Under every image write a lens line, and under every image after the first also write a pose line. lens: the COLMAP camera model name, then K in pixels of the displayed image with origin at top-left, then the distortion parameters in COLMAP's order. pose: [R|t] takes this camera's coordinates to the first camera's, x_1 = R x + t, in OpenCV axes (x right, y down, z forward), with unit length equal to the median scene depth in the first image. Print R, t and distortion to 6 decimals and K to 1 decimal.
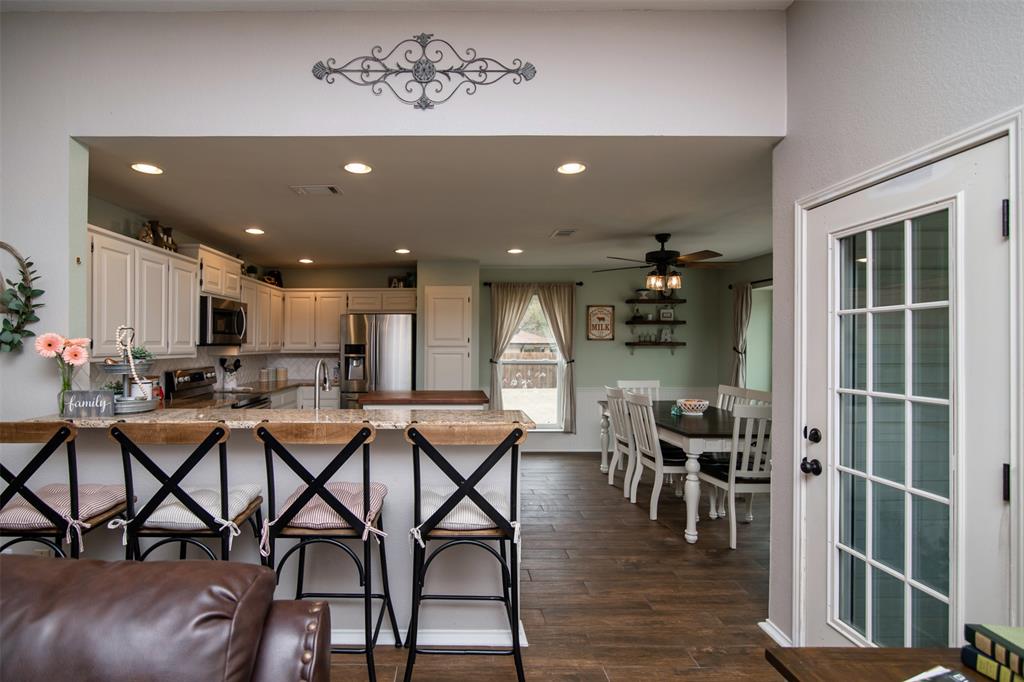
lens RADIAL K [[492.4, 0, 444.4], [0, 492.4, 347.8], [0, 0, 1]] dist [-0.003266, -0.000601]
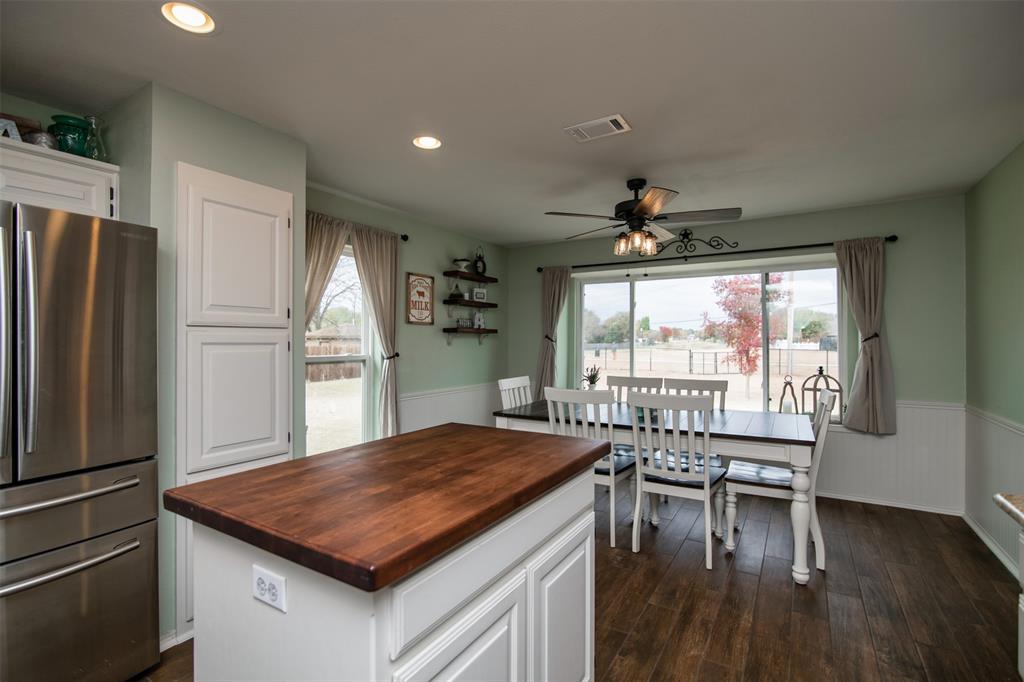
lens RADIAL K [[475.0, 0, 506.8], [0, 475.0, 341.8], [0, 0, 1]] dist [-0.003286, -0.001730]
pose [[0.521292, -0.001561, 0.853377, -0.280285], [0.006446, 0.999977, -0.002108, 0.016588], [-0.853354, 0.006600, 0.521290, 0.791971]]
